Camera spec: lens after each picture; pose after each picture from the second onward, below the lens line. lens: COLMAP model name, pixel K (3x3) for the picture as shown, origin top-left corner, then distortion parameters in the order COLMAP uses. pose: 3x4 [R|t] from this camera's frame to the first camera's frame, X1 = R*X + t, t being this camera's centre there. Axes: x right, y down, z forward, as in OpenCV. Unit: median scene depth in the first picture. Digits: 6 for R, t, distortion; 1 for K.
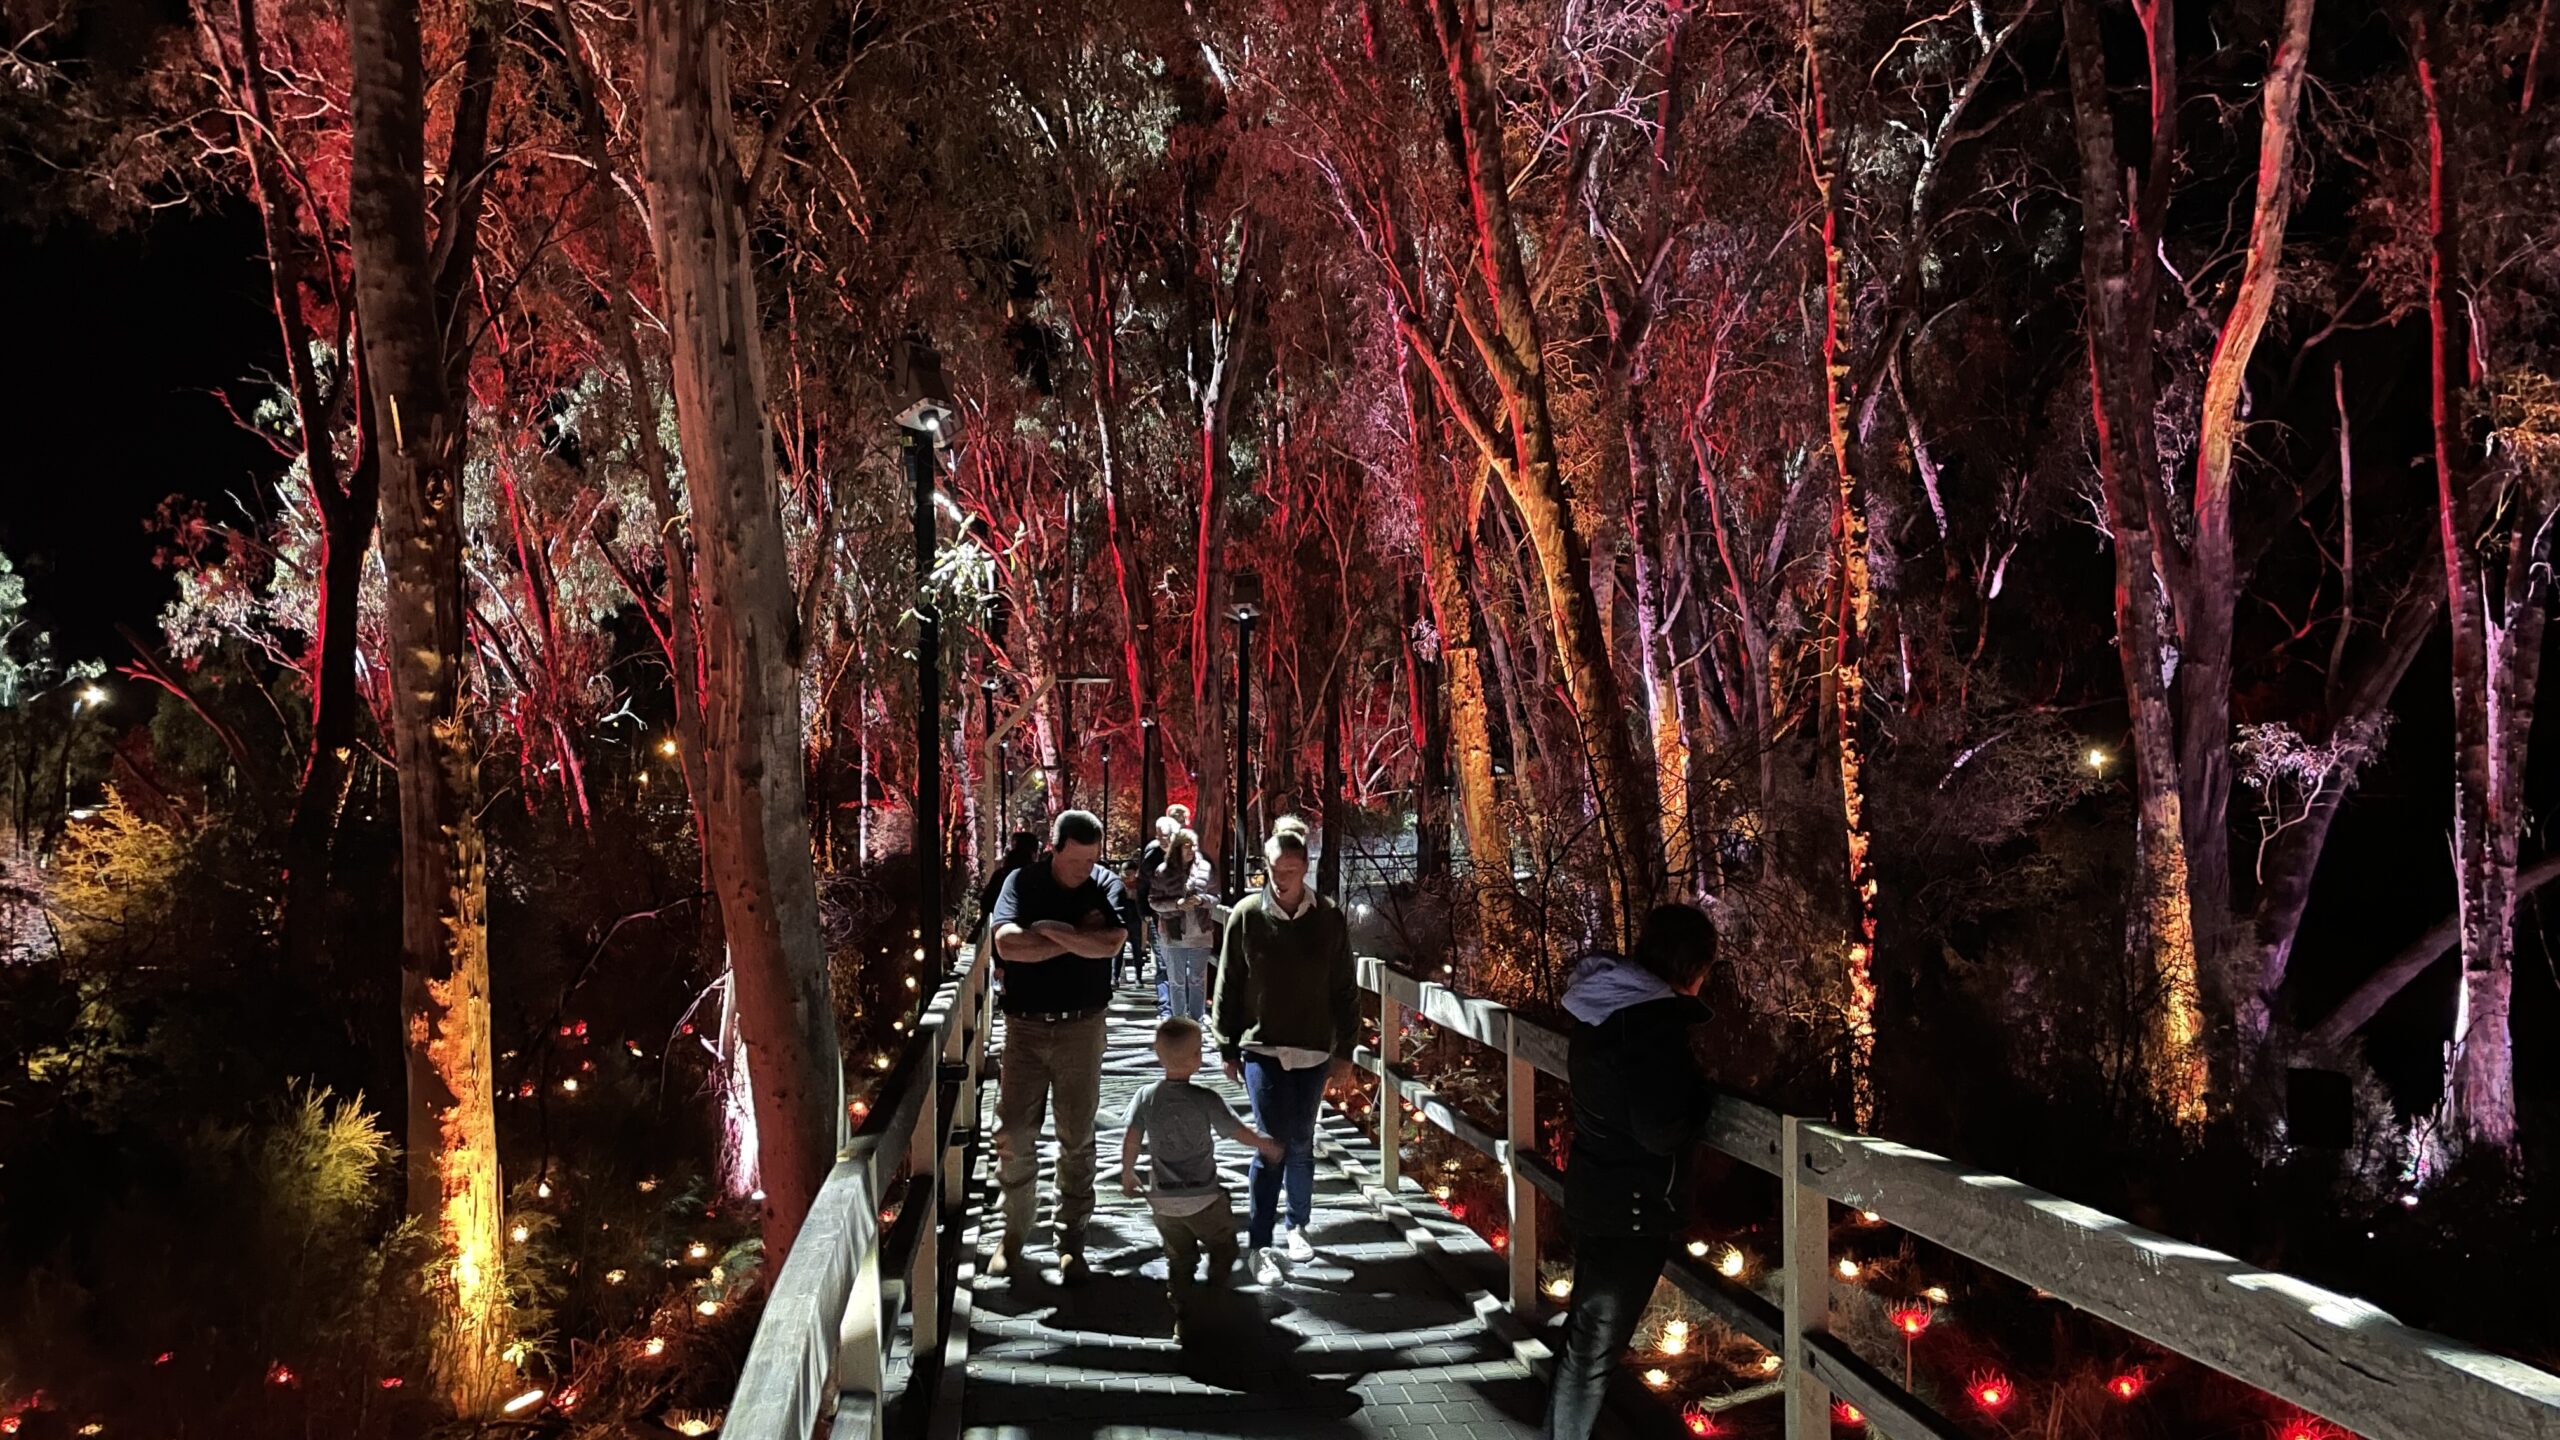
lens RADIAL K [[1938.2, 0, 1272.0], [0, 1938.2, 708.0], [0, 0, 1]] dist [0.067323, -0.001357]
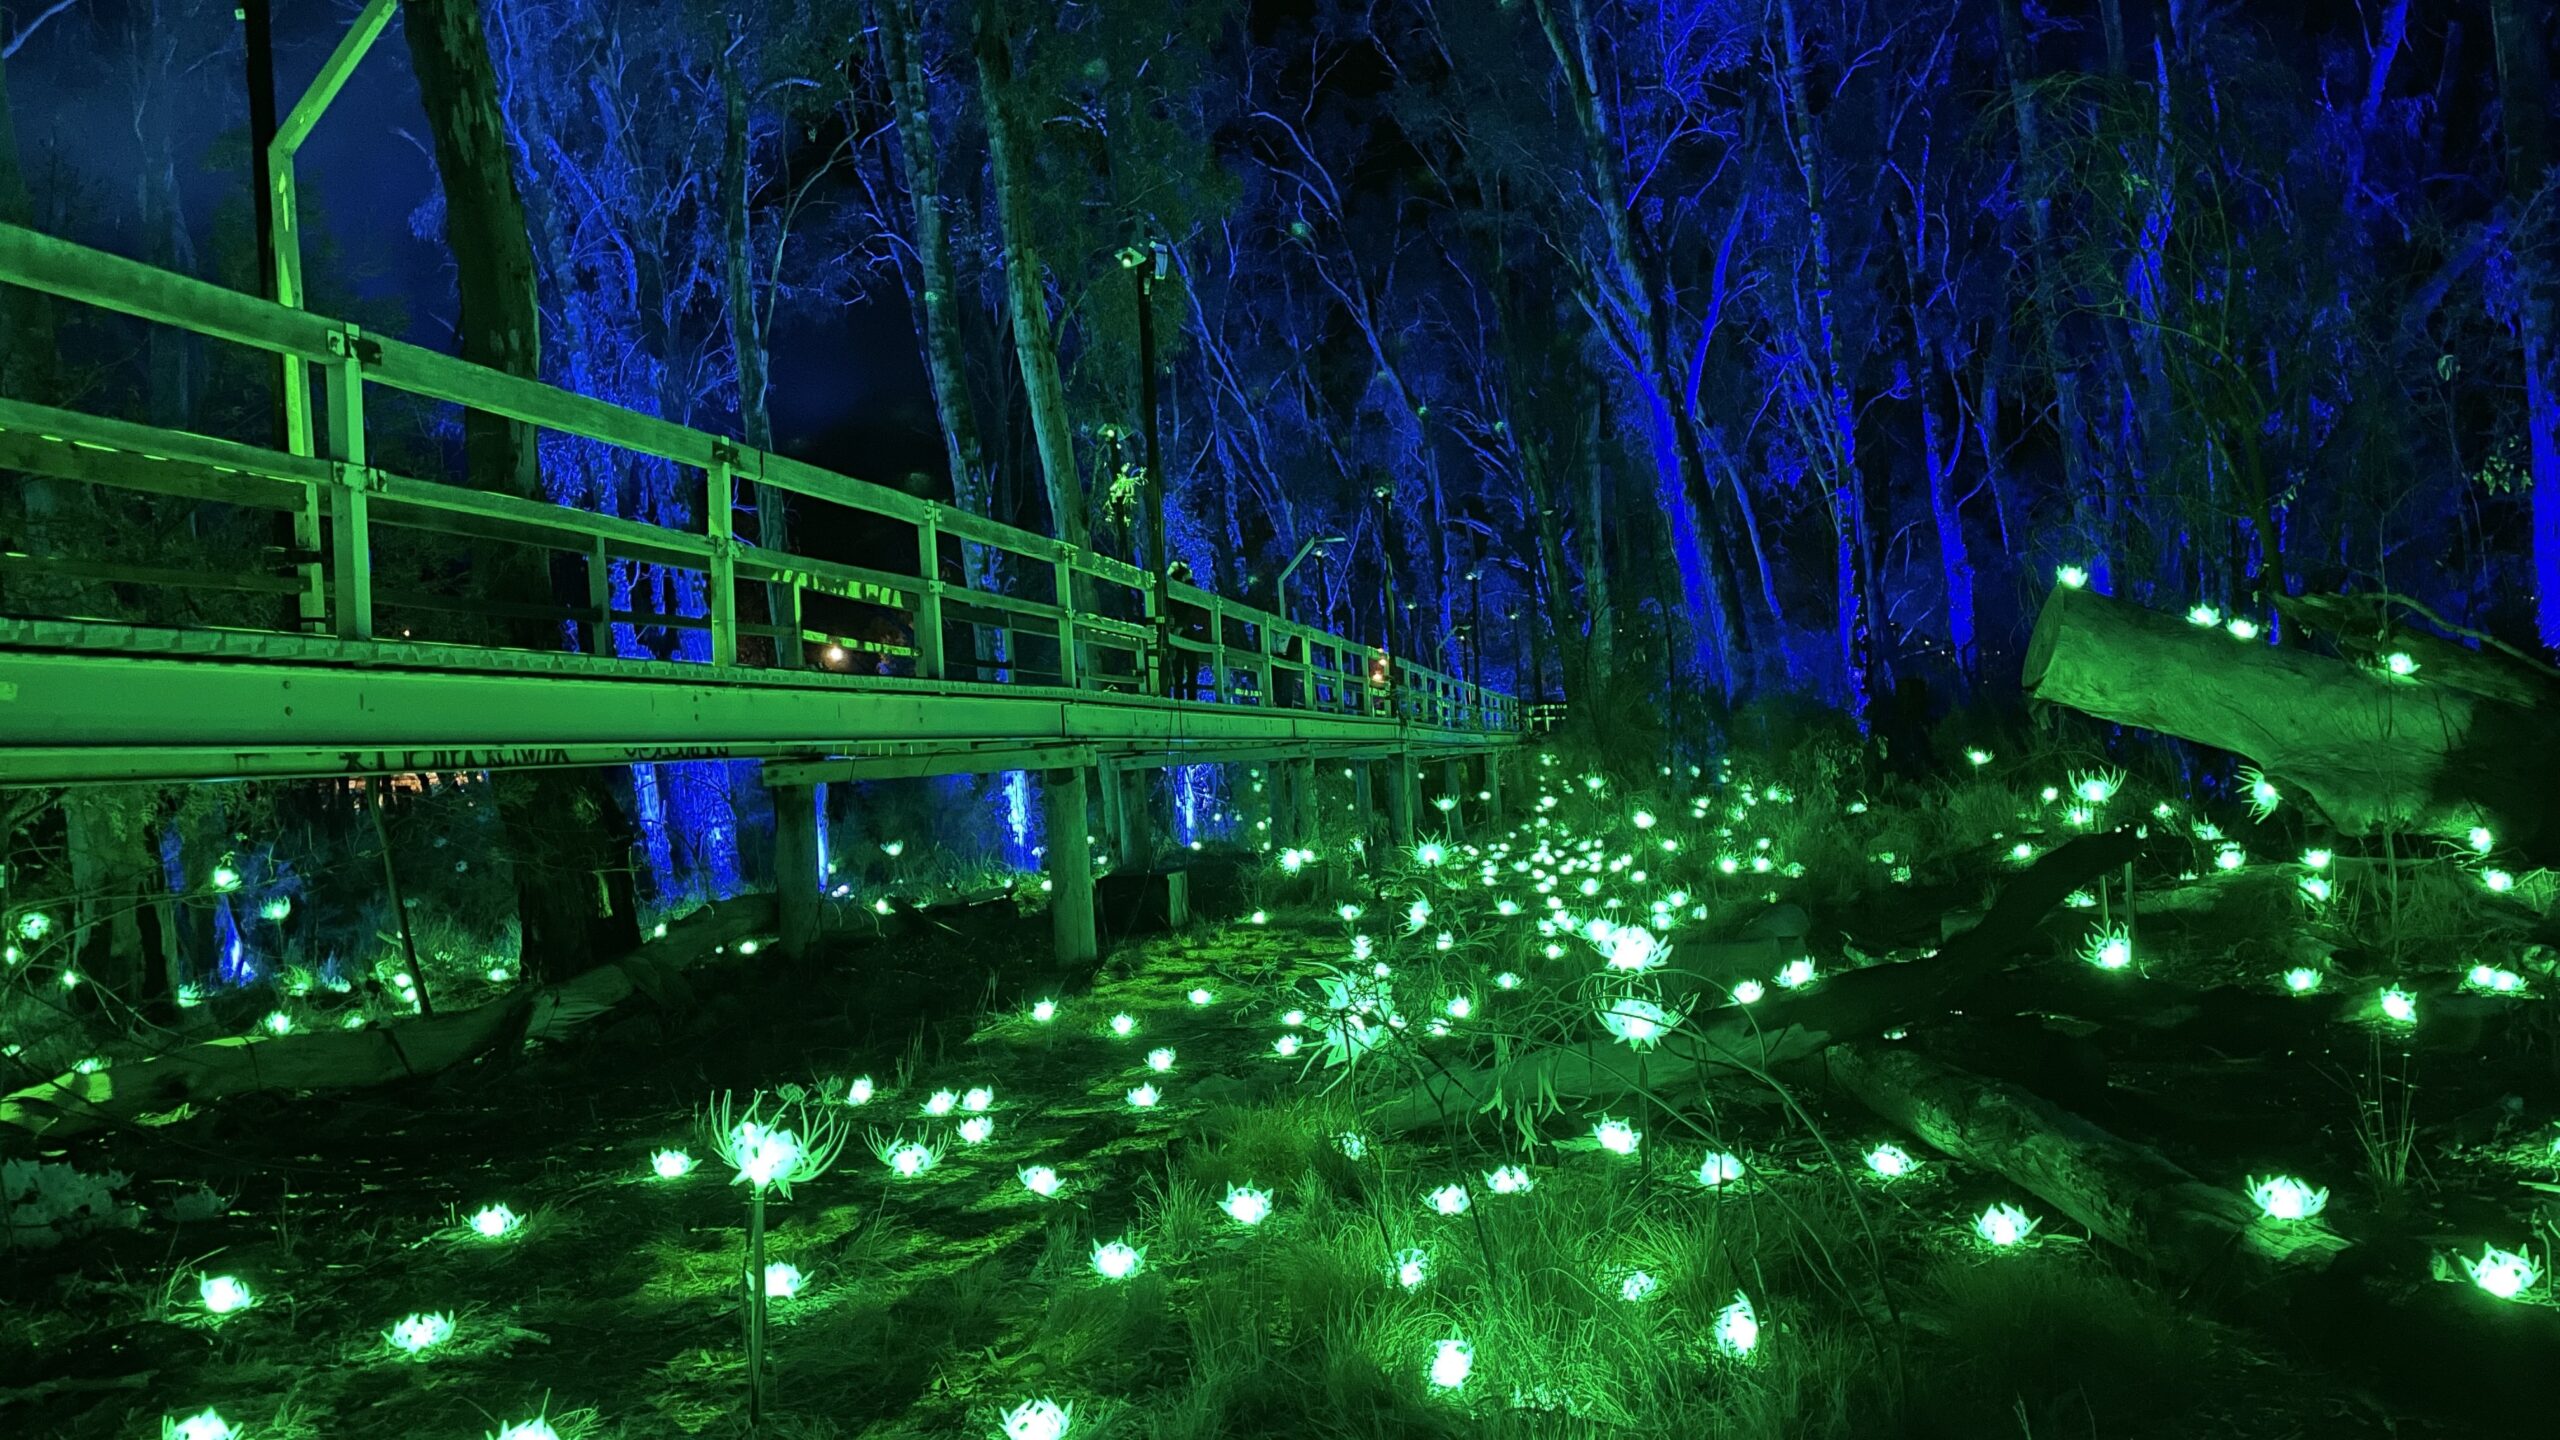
lens RADIAL K [[1938.2, 0, 1272.0], [0, 1938.2, 708.0], [0, 0, 1]] dist [0.067323, -0.001357]
pose [[0.945733, -0.065627, -0.318248, 0.571394], [0.080295, 0.996219, 0.033179, 0.106999], [0.314867, -0.056932, 0.947427, -0.980841]]
